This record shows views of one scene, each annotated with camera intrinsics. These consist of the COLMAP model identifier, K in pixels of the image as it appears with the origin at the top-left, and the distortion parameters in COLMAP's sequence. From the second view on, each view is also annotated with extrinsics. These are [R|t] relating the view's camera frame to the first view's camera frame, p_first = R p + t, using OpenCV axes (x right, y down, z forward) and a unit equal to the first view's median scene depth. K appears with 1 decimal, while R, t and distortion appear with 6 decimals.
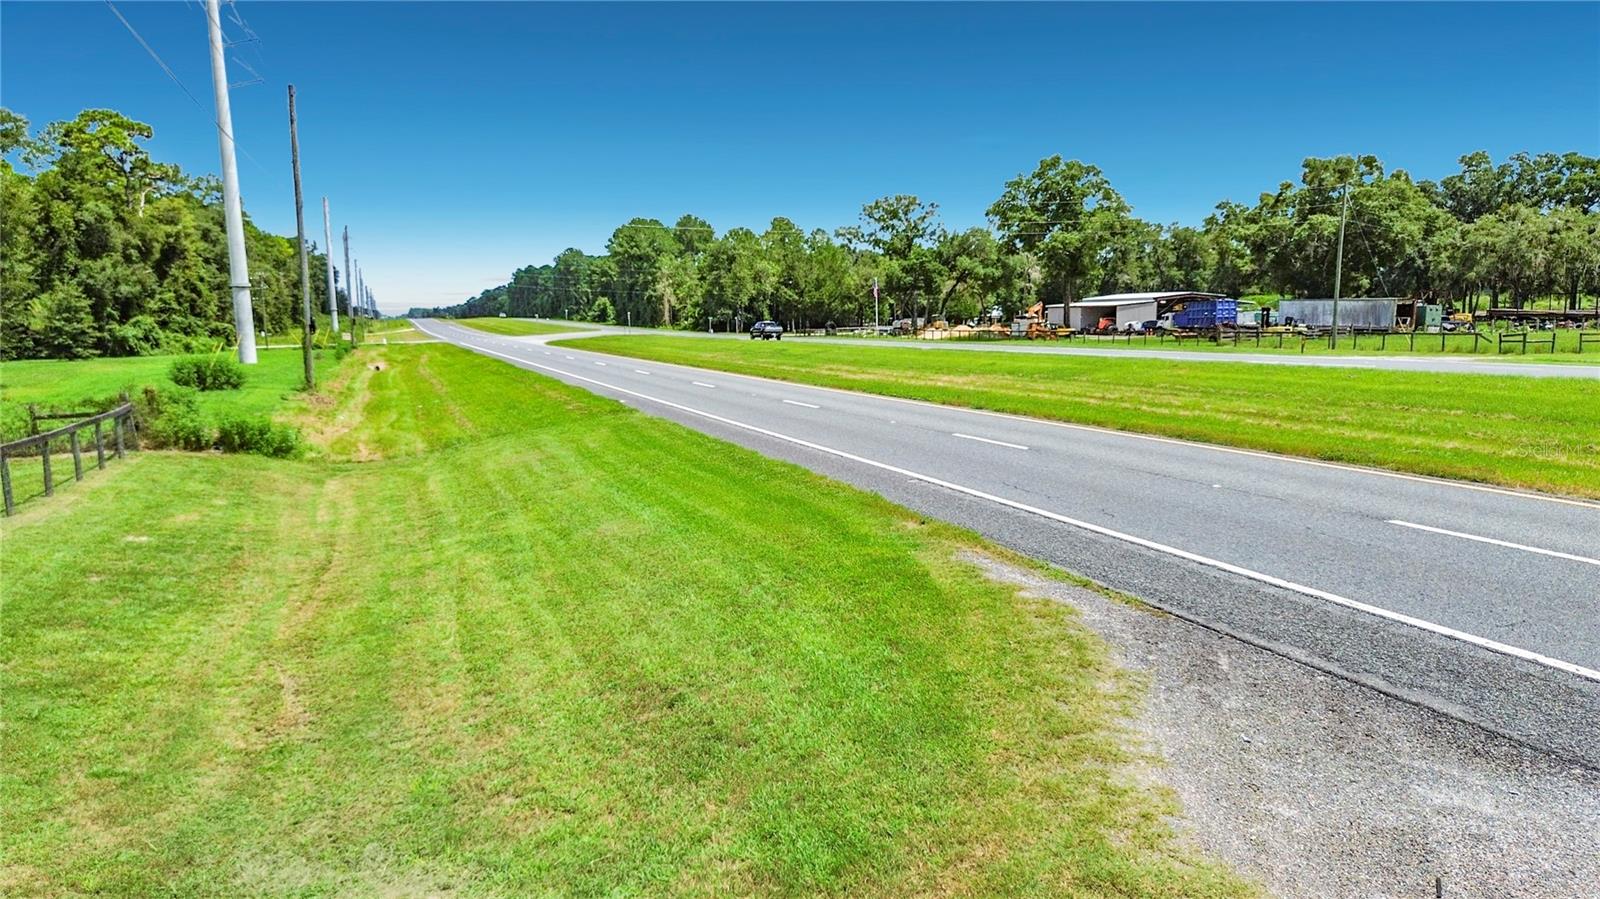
lens RADIAL K [[1140.2, 0, 803.7], [0, 1140.2, 473.2], [0, 0, 1]] dist [0.059256, -0.037811]
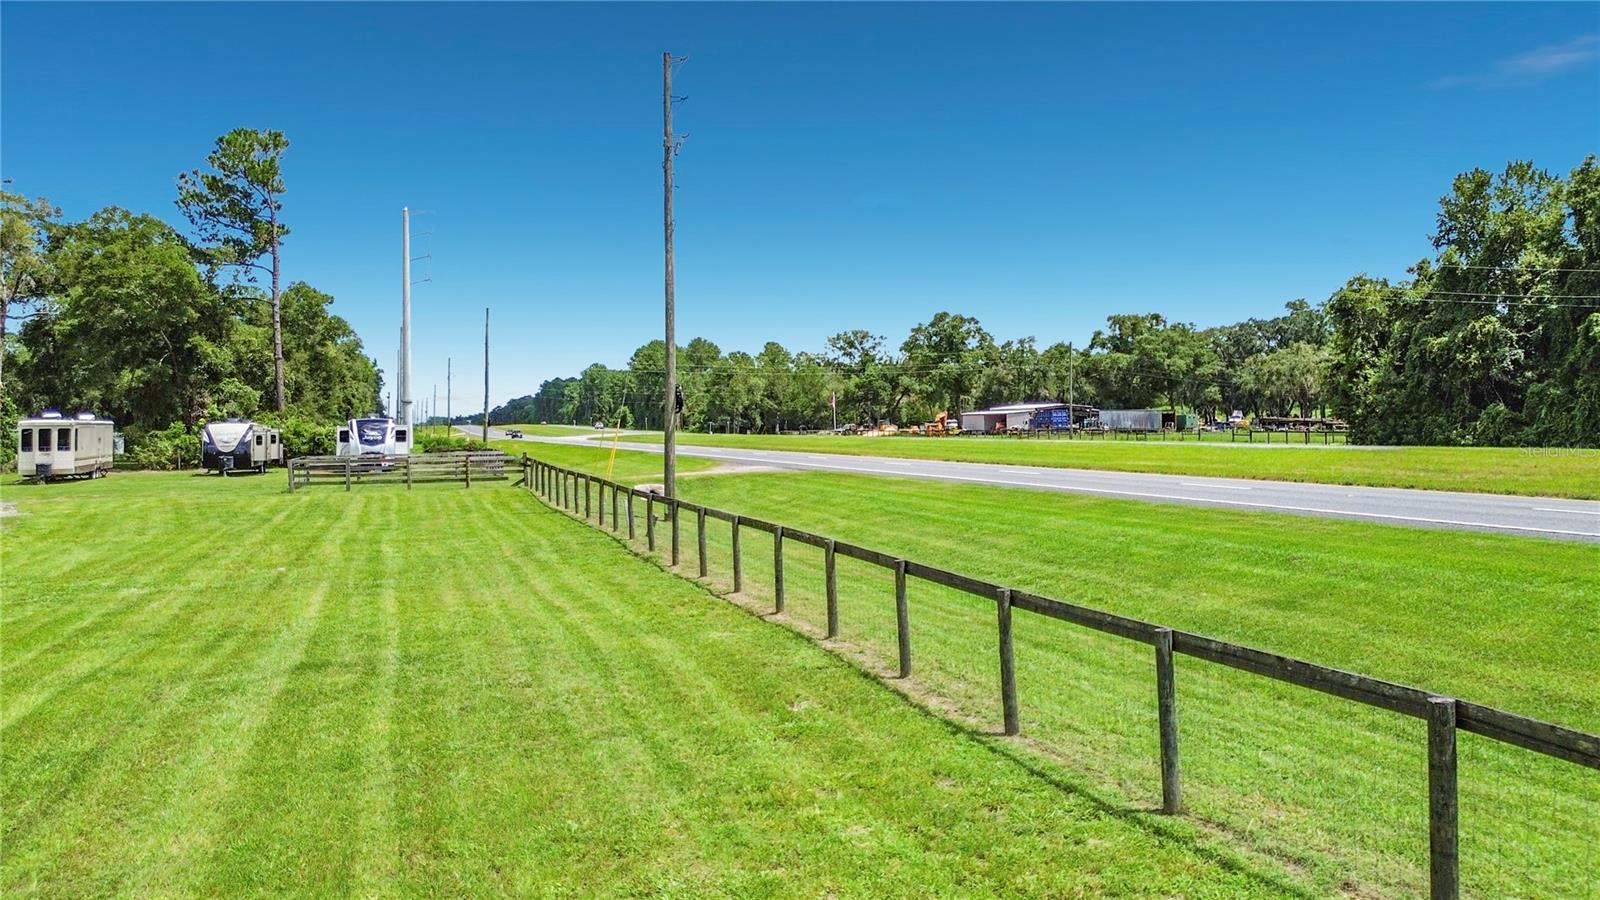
lens RADIAL K [[1172.8, 0, 793.6], [0, 1172.8, 404.9], [0, 0, 1]] dist [0.038871, -0.061113]
pose [[0.999744, 0.000804, -0.022630, 0.037199], [-0.004249, 0.988281, -0.152590, 0.041078], [0.022242, 0.152647, 0.988031, -0.274626]]
